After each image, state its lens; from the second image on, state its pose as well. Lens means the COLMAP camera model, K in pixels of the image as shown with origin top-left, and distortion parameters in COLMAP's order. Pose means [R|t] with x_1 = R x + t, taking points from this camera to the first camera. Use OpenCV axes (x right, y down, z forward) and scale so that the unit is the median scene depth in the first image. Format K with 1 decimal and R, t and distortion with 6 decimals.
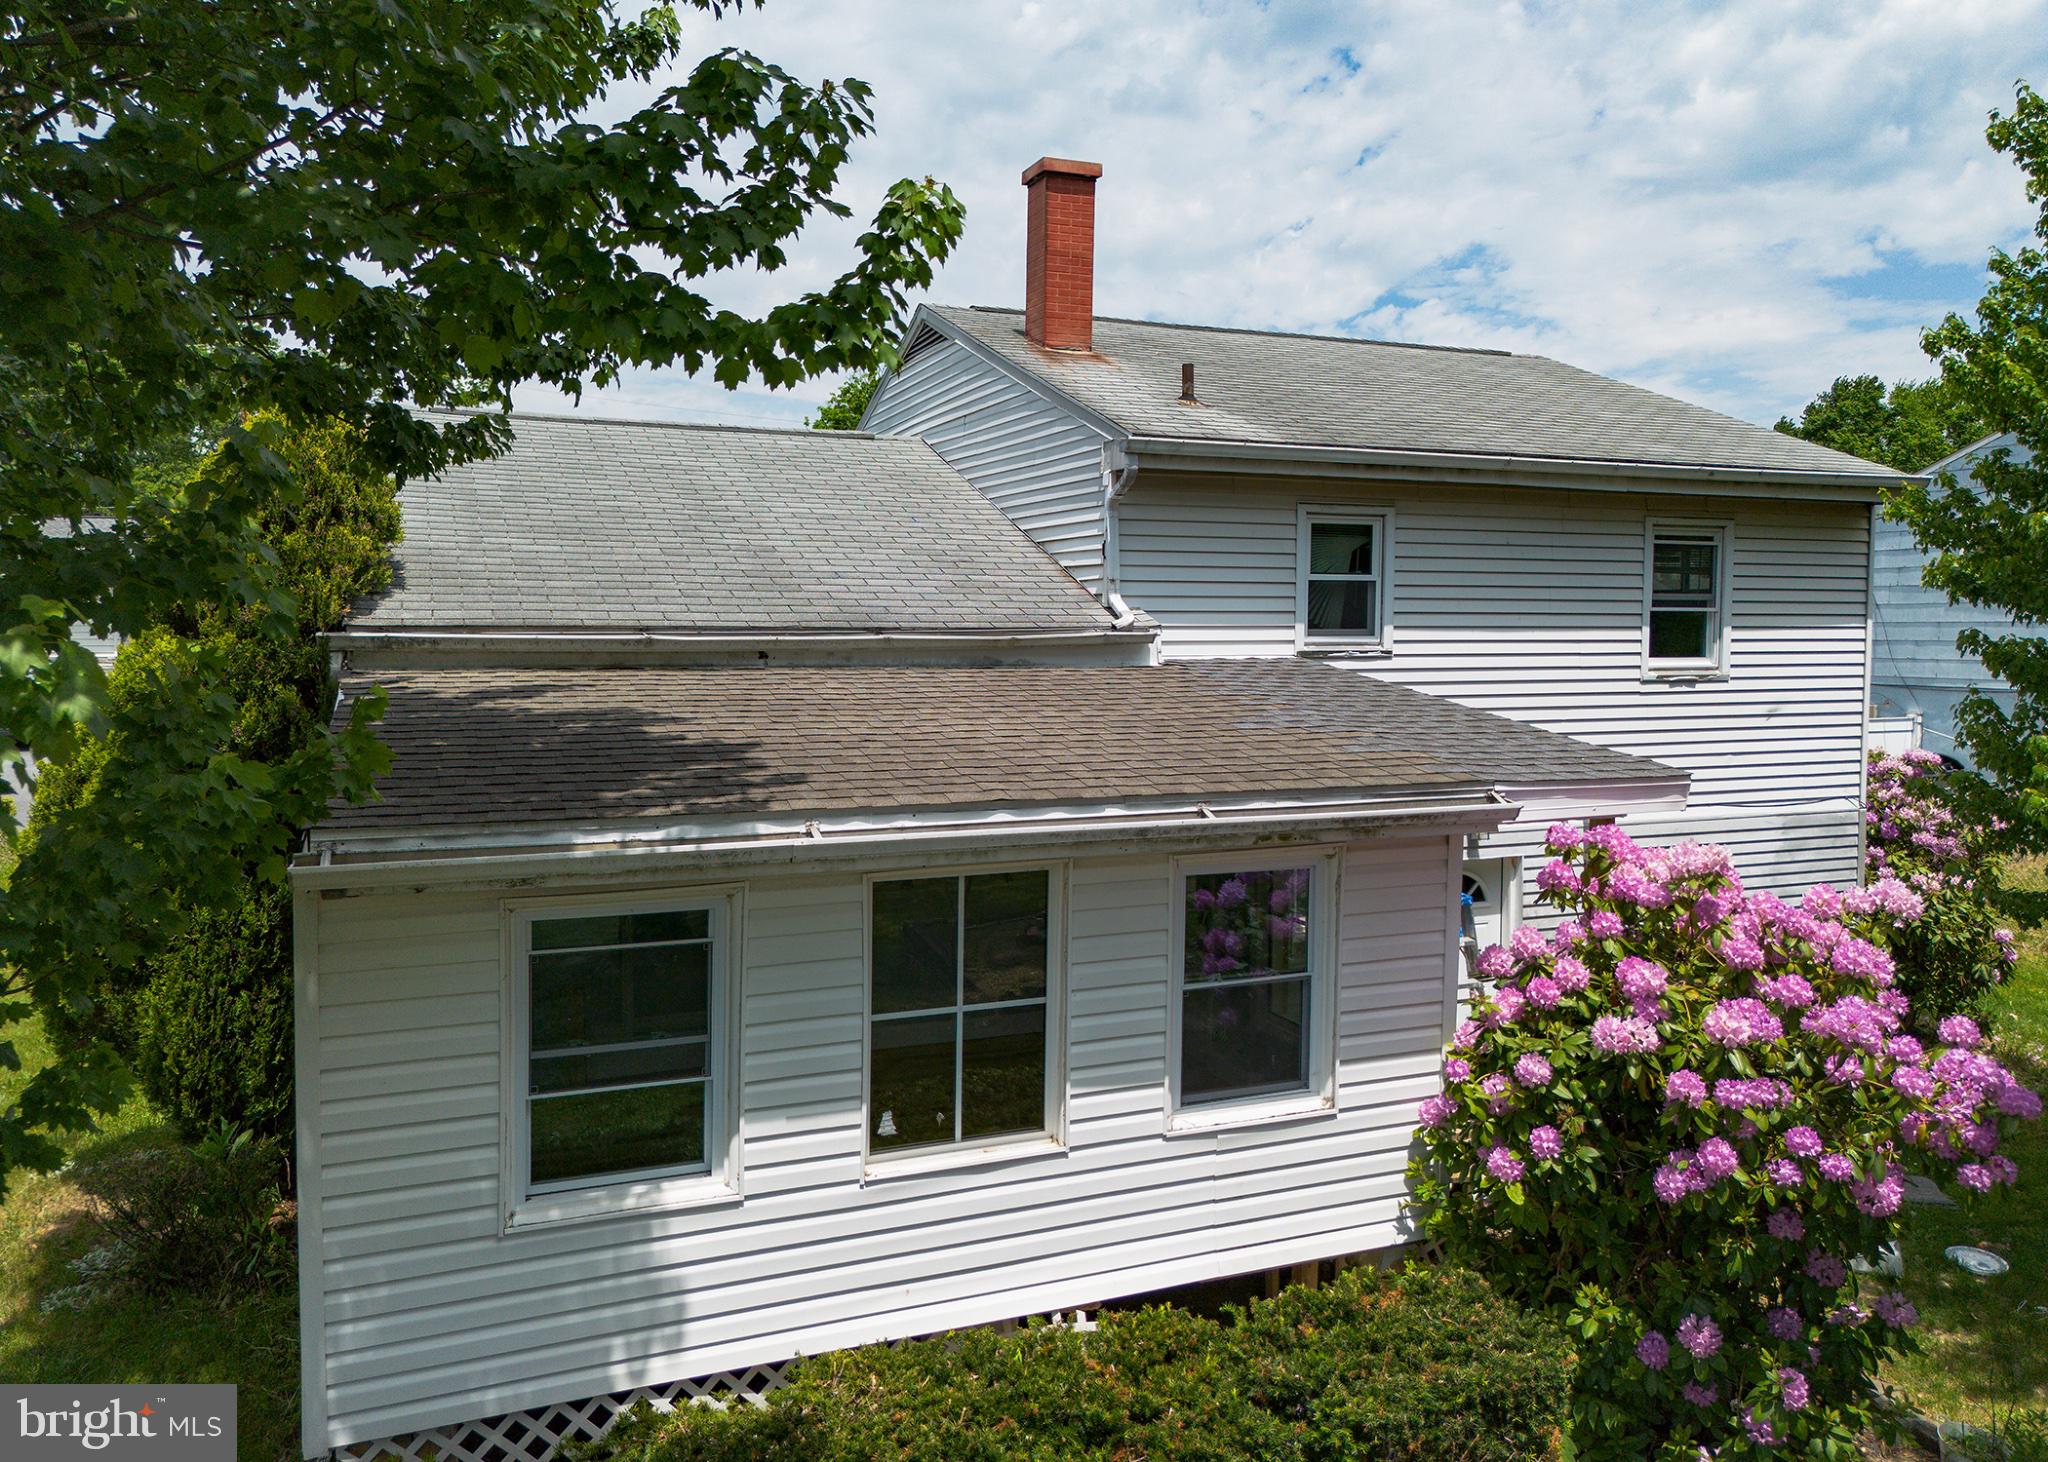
lens RADIAL K [[1446.6, 0, 1011.3], [0, 1446.6, 711.0], [0, 0, 1]] dist [0.061855, -0.058687]
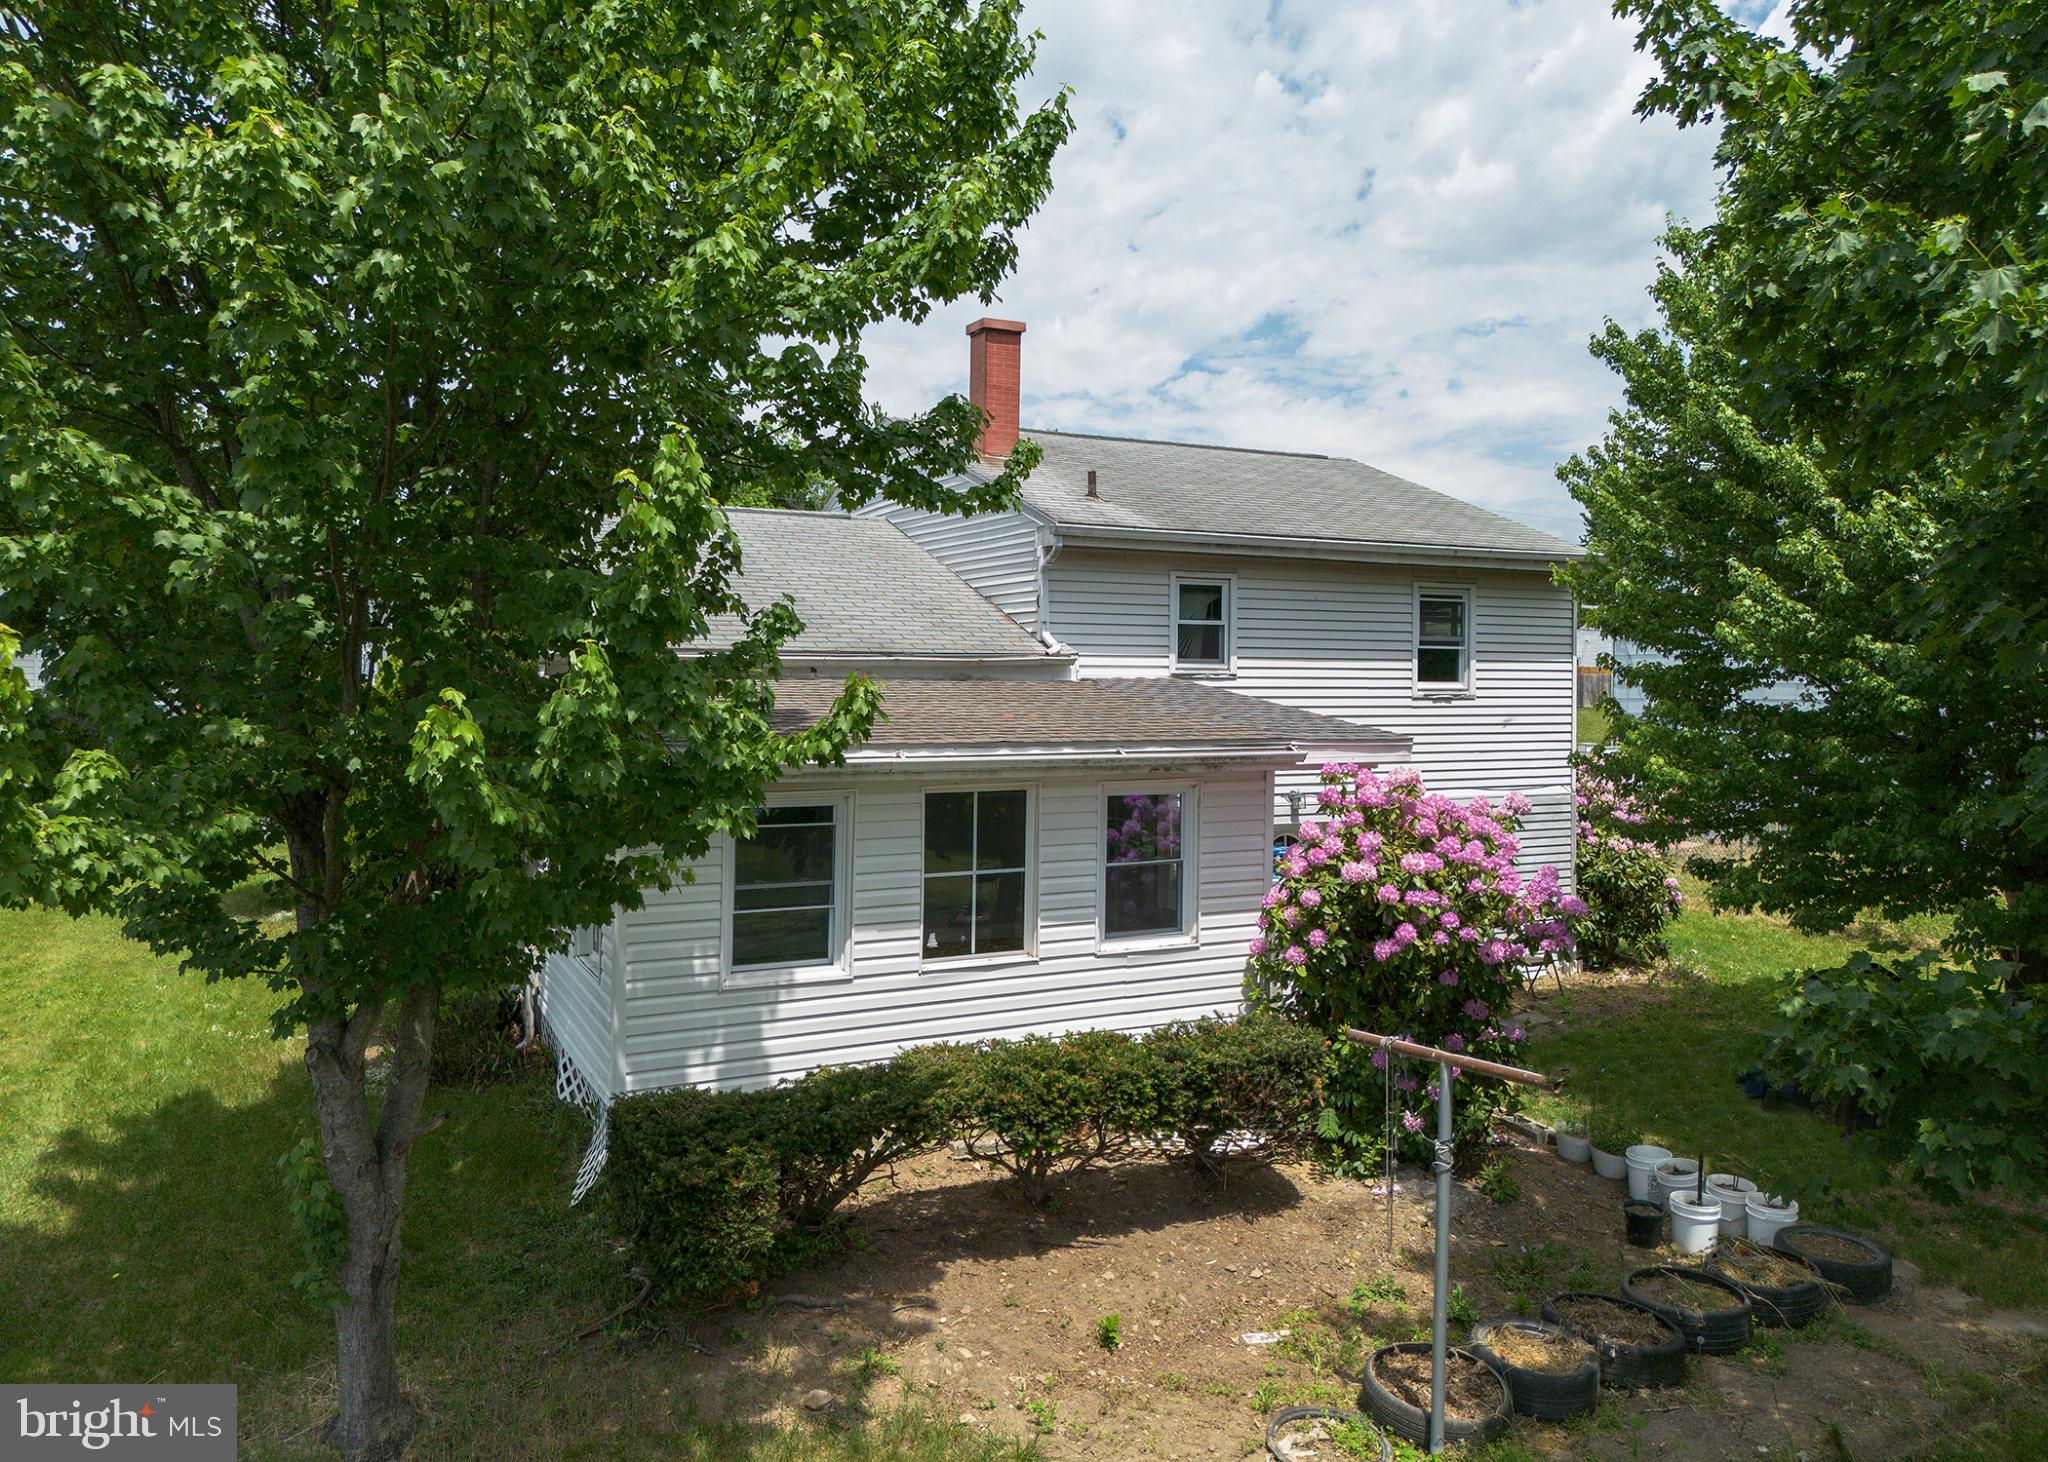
lens RADIAL K [[1446.6, 0, 1012.2], [0, 1446.6, 716.3], [0, 0, 1]] dist [0.061855, -0.058687]
pose [[0.996009, -0.002811, 0.089204, -0.126276], [0.006449, 0.999158, -0.040521, 0.085677], [-0.089015, 0.040935, 0.995189, -0.591805]]
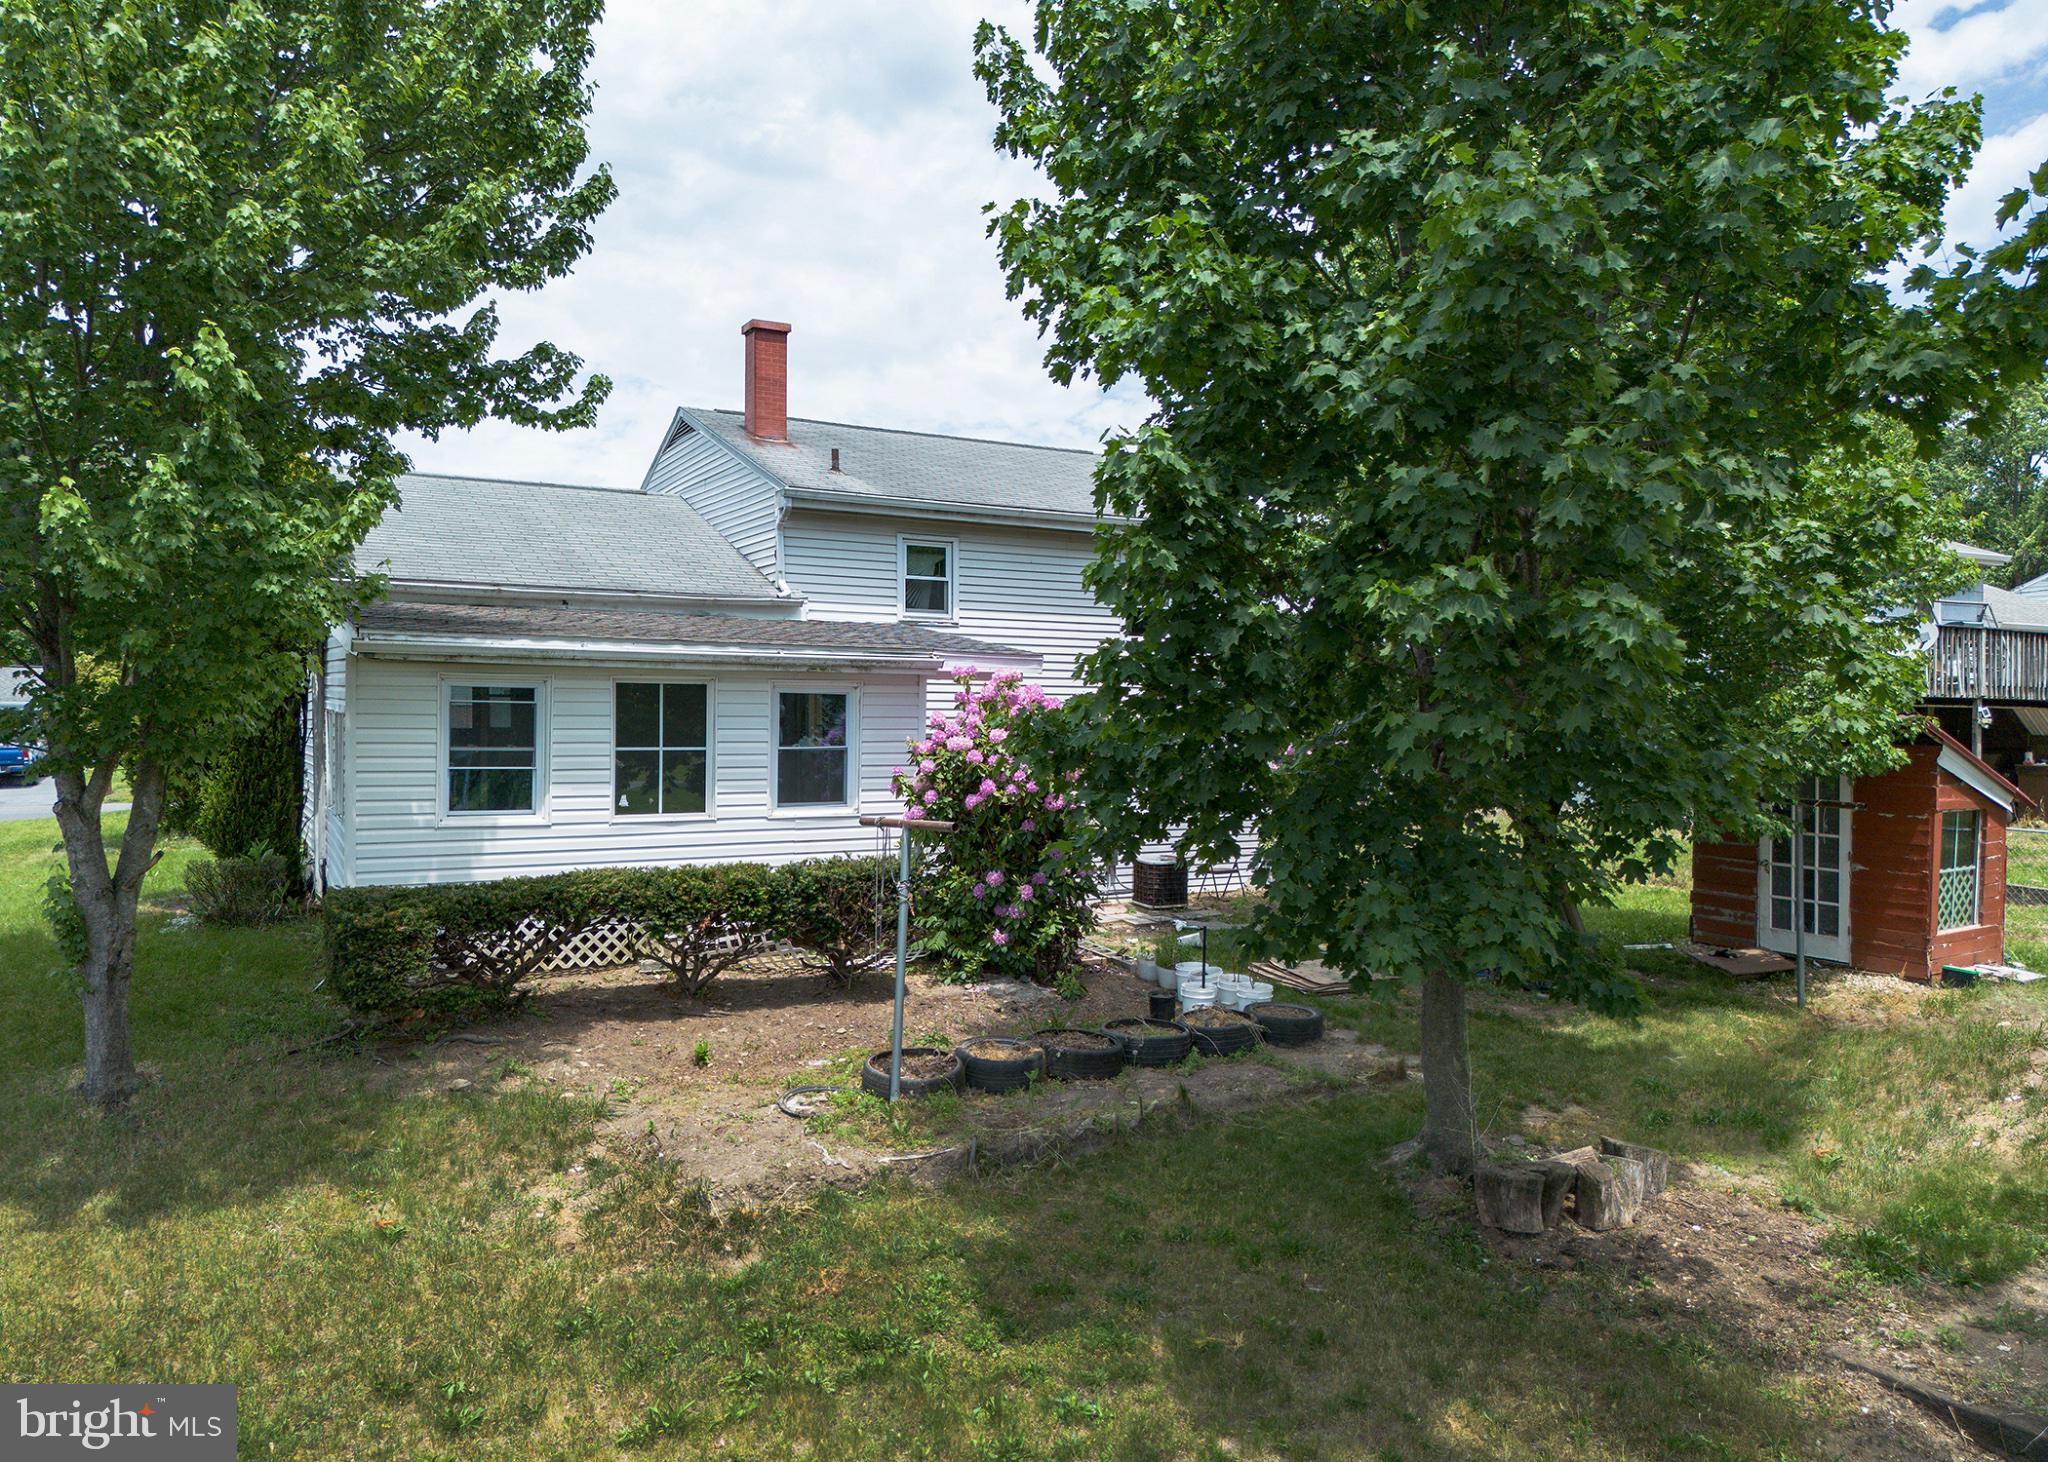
lens RADIAL K [[1446.6, 0, 1020.9], [0, 1446.6, 751.0], [0, 0, 1]] dist [0.061855, -0.058687]
pose [[0.992680, -0.002674, 0.120742, 0.204142], [0.007633, 0.999145, -0.040627, 0.270580], [-0.120530, 0.041251, 0.991852, -1.015035]]
